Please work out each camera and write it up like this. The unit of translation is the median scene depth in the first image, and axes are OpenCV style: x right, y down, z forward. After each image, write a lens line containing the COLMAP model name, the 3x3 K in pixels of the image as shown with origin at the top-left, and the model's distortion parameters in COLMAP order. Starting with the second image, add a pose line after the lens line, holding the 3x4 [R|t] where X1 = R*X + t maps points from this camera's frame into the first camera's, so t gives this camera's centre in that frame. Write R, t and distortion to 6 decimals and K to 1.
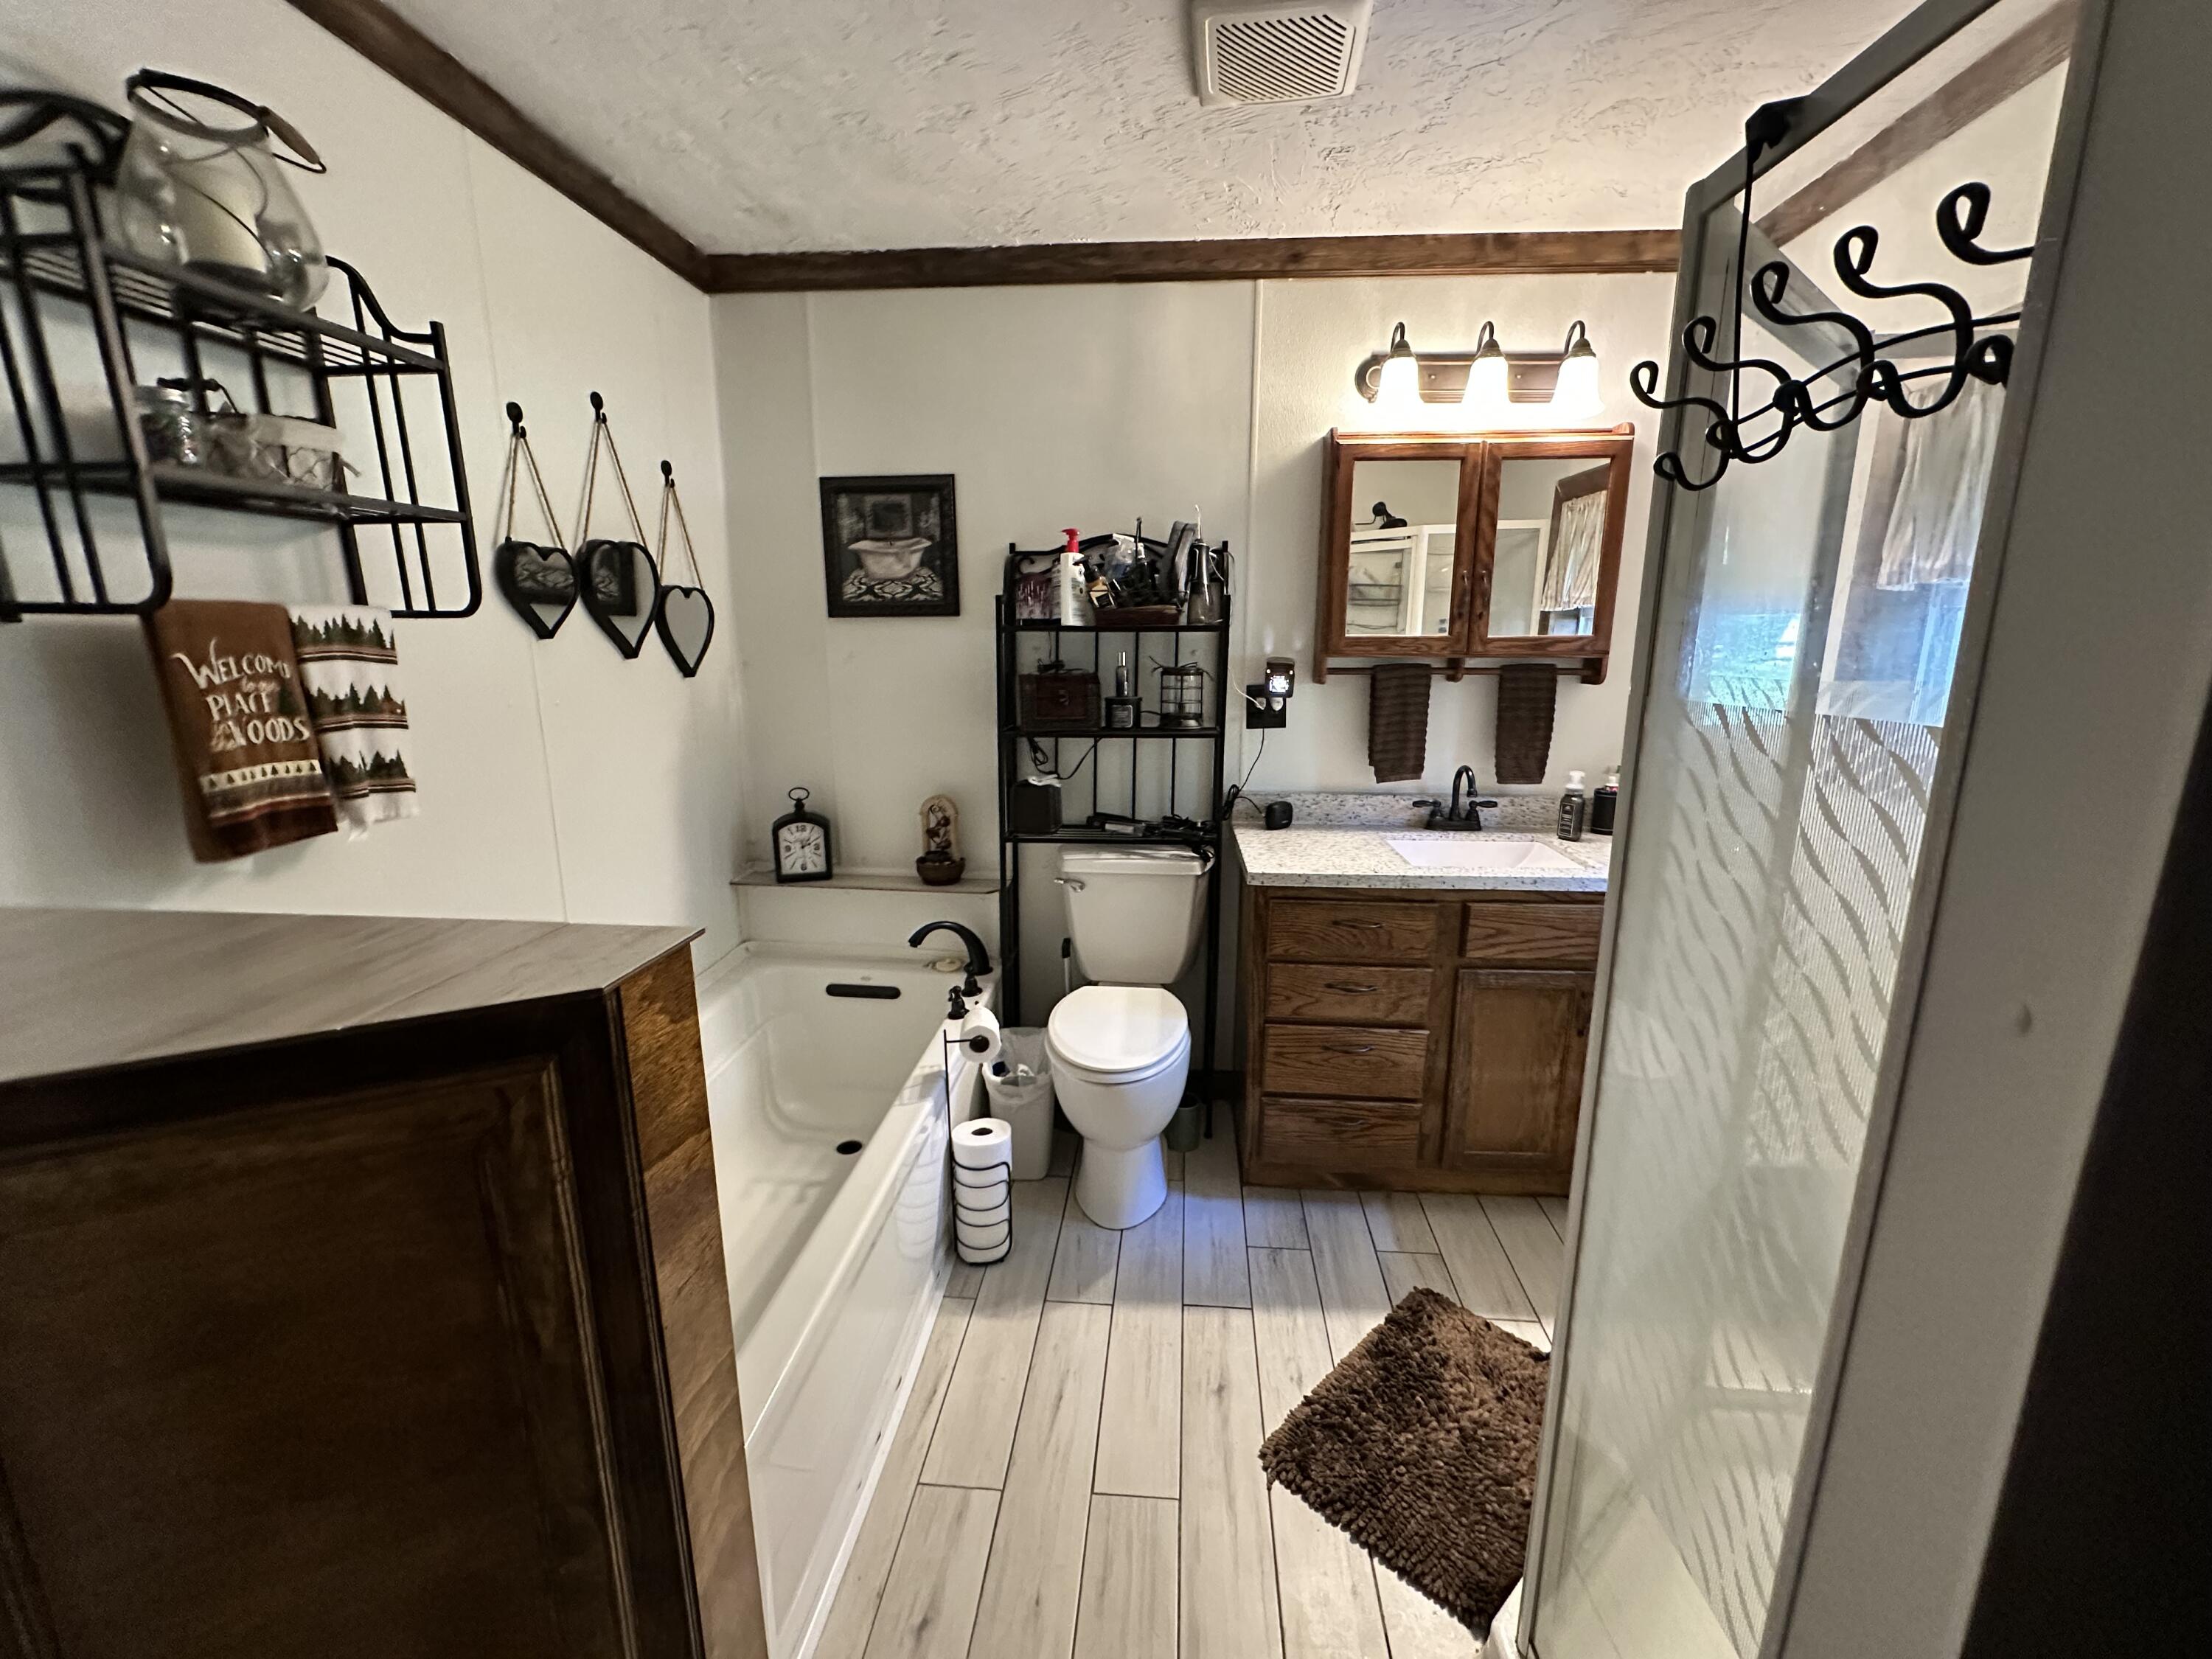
lens RADIAL K [[884.8, 0, 1112.6], [0, 884.8, 831.1], [0, 0, 1]] dist [-0.003101, 0.000920]
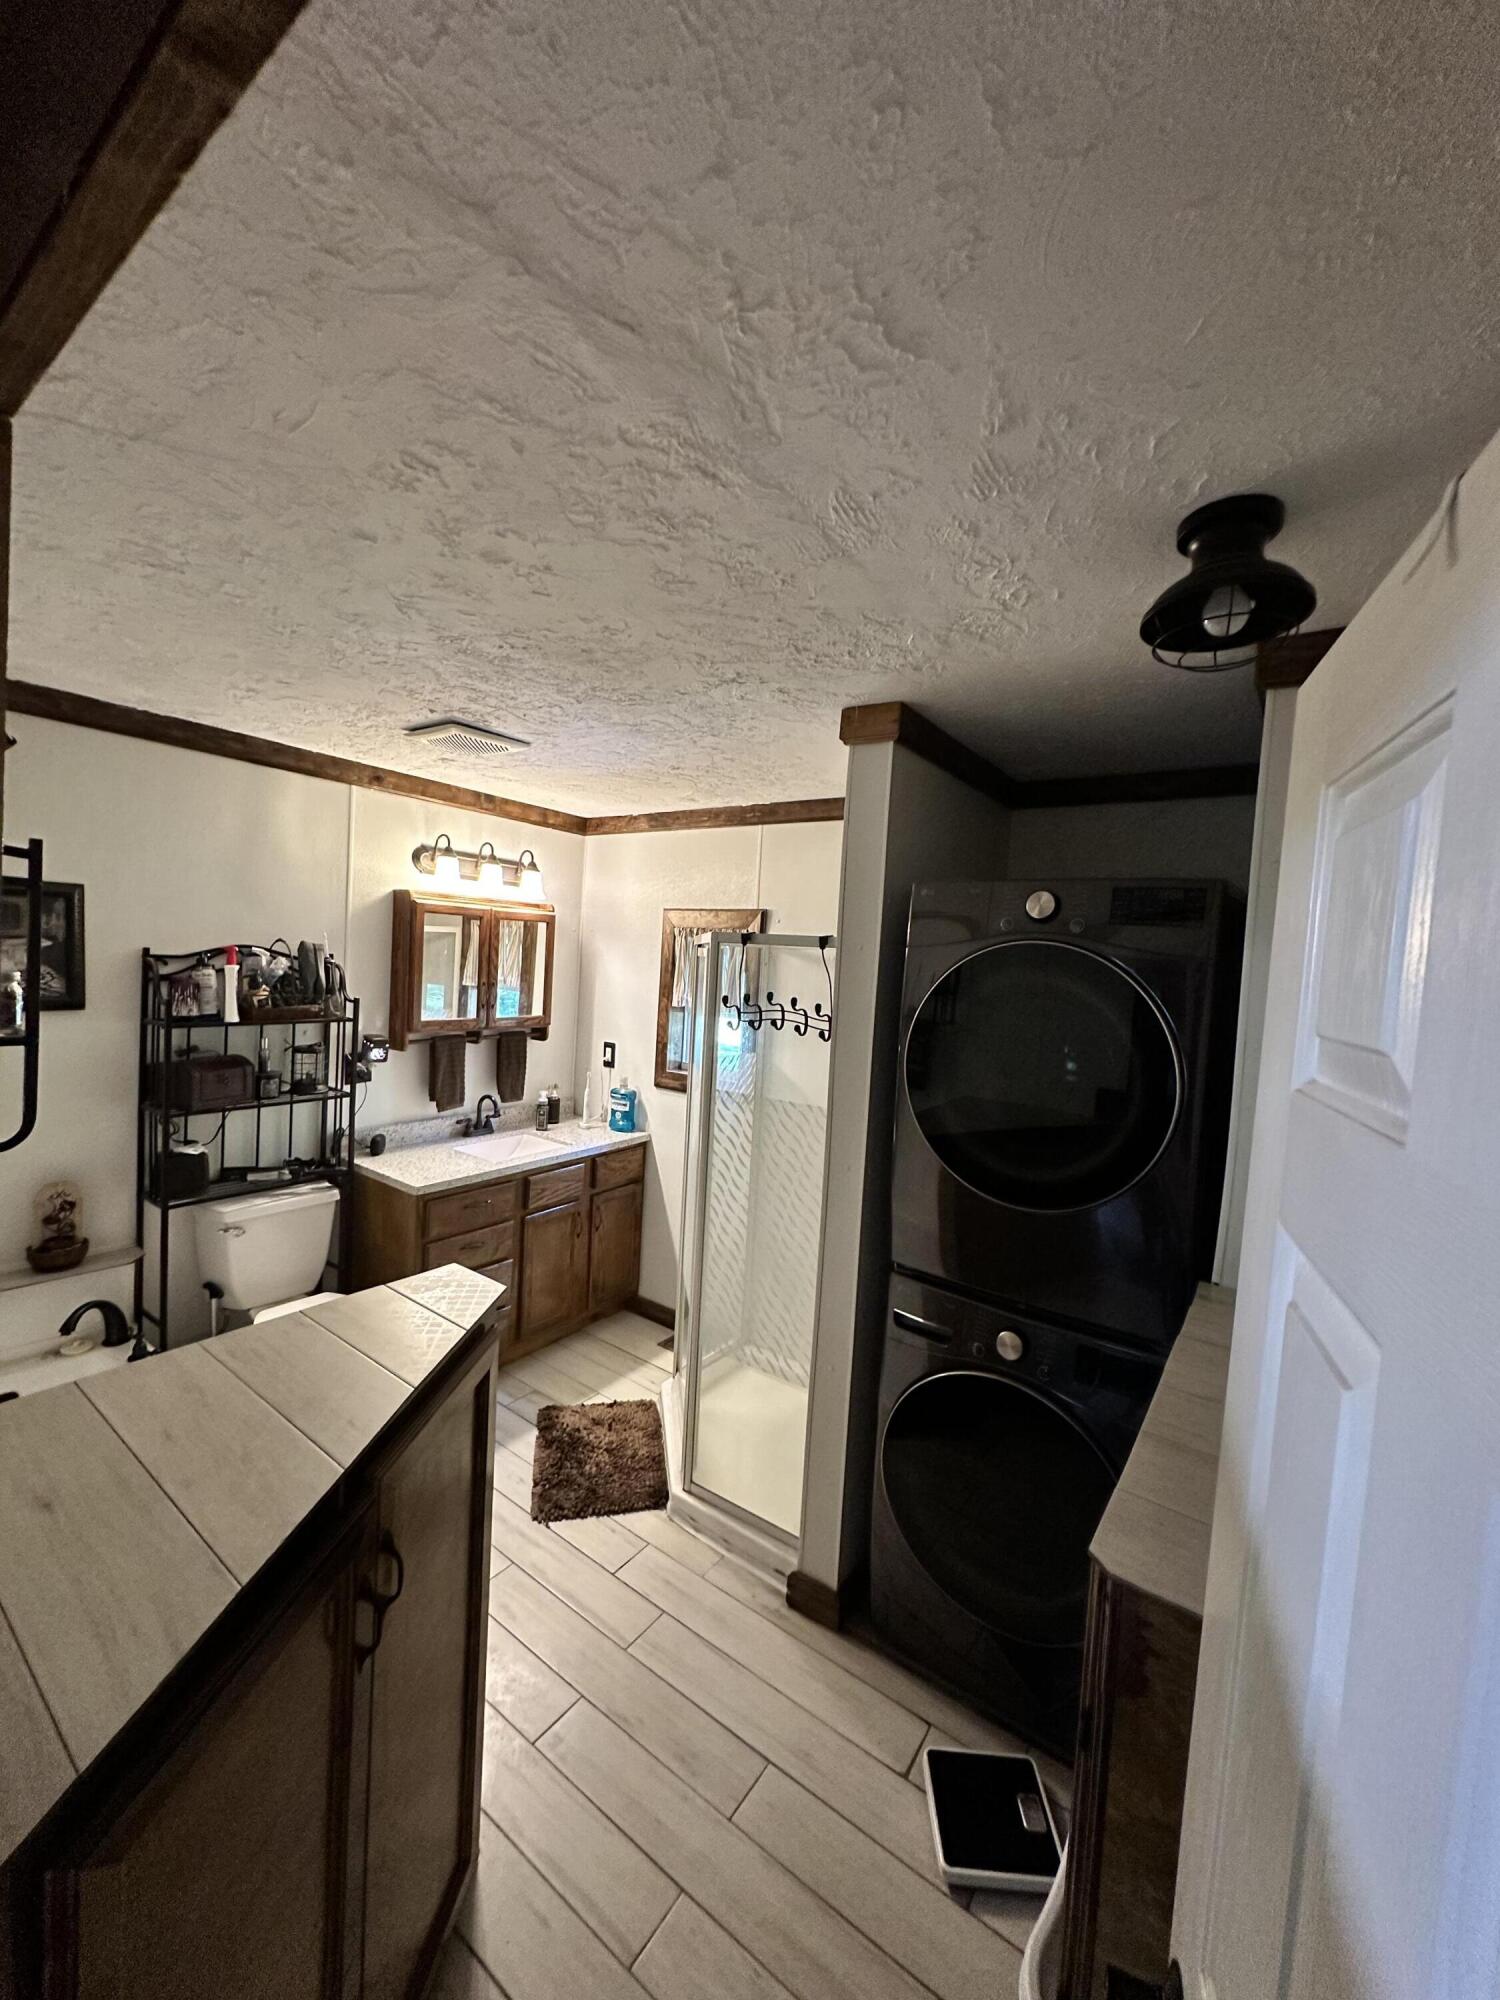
lens RADIAL K [[800.0, 0, 749.9], [0, 800.0, 1001.1], [0, 0, 1]] dist [-0.003101, 0.000920]
pose [[0.513917, -0.018391, 0.857643, -0.624665], [0.120290, 0.991437, -0.050821, -0.113542], [-0.849364, 0.129284, 0.511729, -0.195358]]
